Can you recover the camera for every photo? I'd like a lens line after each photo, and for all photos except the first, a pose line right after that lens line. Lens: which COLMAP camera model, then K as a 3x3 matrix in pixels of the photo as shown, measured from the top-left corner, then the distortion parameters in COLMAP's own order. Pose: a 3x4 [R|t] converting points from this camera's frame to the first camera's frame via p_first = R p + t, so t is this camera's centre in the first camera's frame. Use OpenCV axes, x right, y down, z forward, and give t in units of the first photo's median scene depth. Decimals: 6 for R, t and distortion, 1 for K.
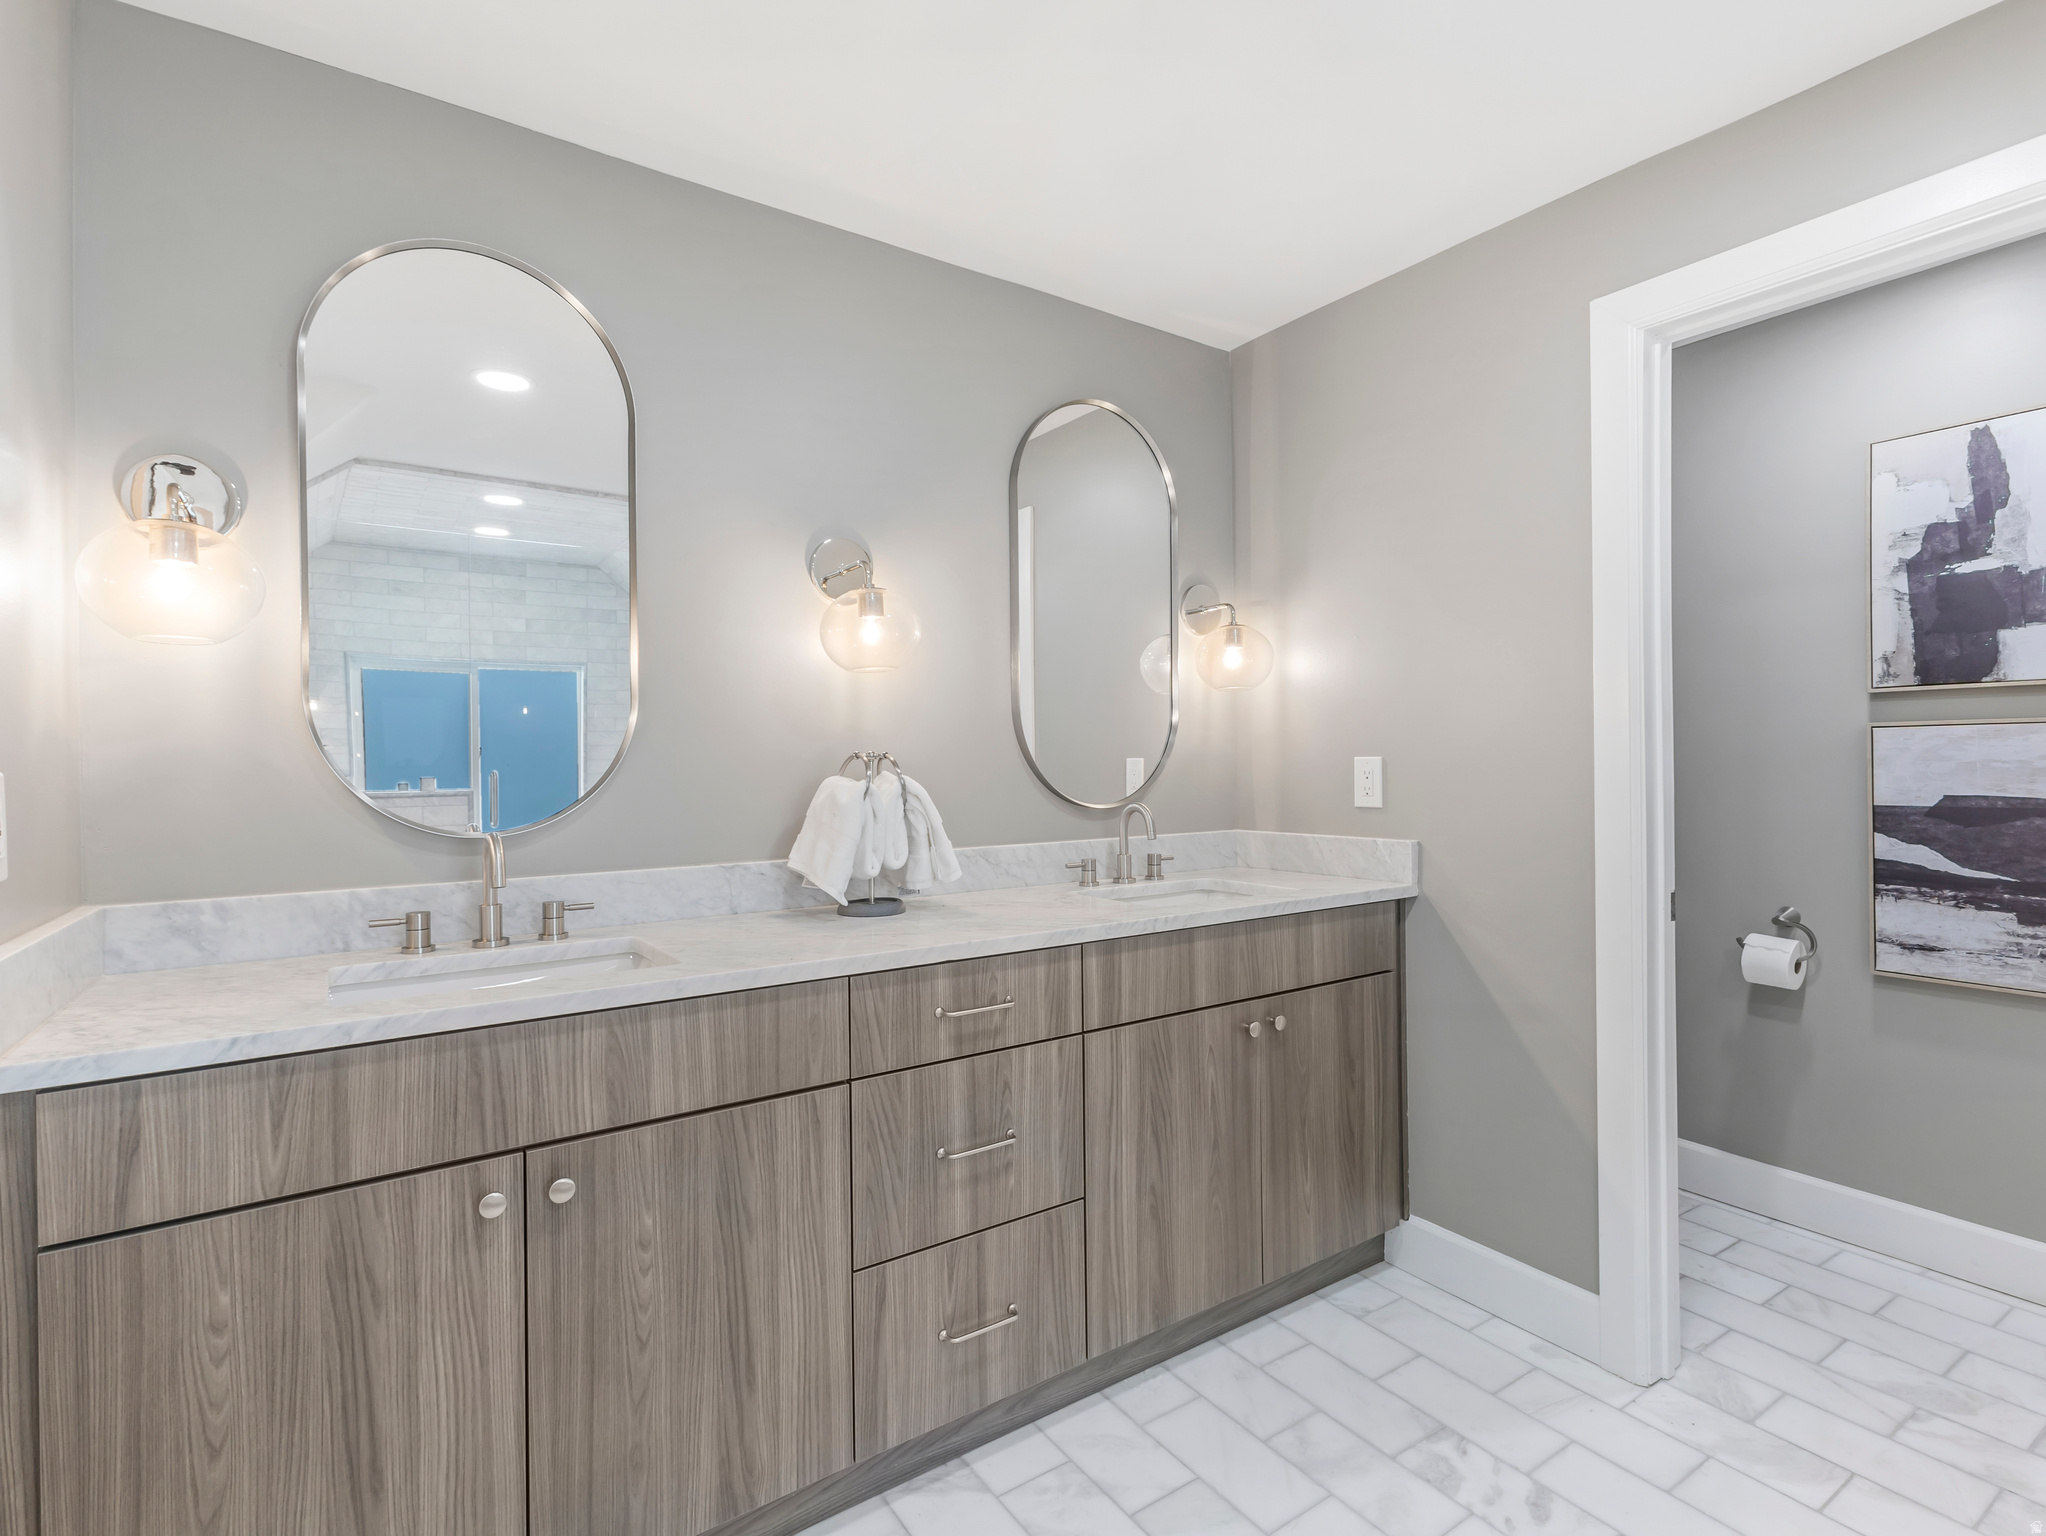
lens RADIAL K [[1000.1, 0, 1023.9], [0, 1000.1, 760.6], [0, 0, 1]] dist [0.008924, 0.000759]
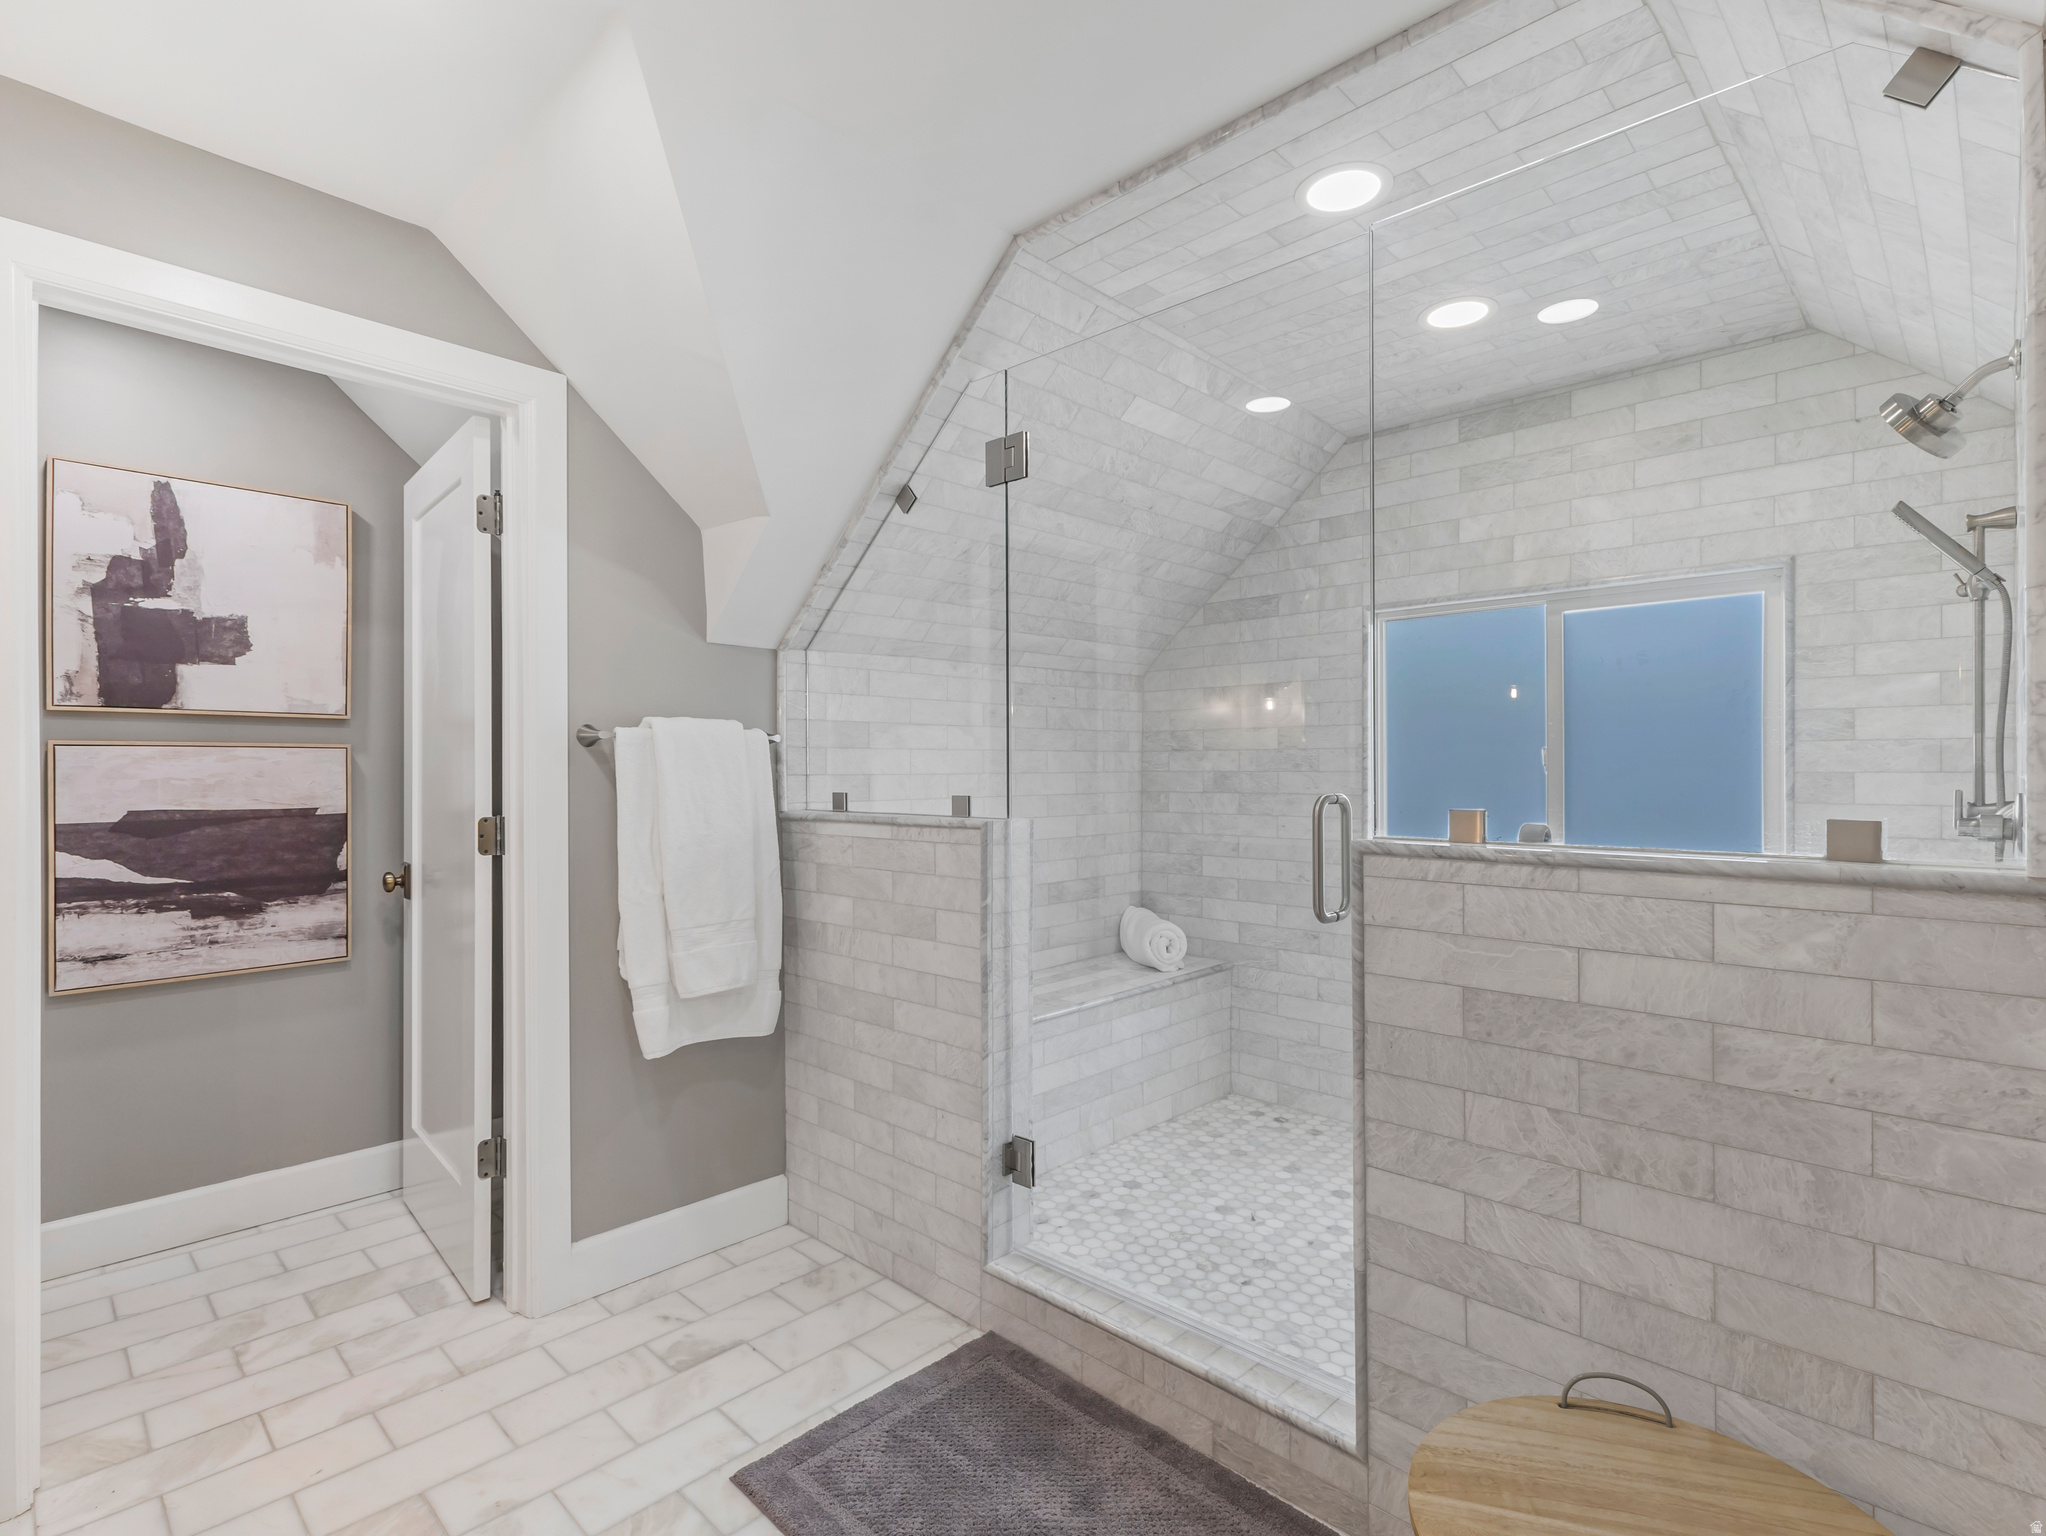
lens RADIAL K [[1000.1, 0, 1011.2], [0, 1000.1, 759.0], [0, 0, 1]] dist [0.008924, 0.000759]
pose [[-0.164954, 0.018502, 0.986128, -0.303396], [0.005310, 0.999826, -0.017871, 0.003319], [-0.986287, 0.002289, -0.165023, 0.251860]]
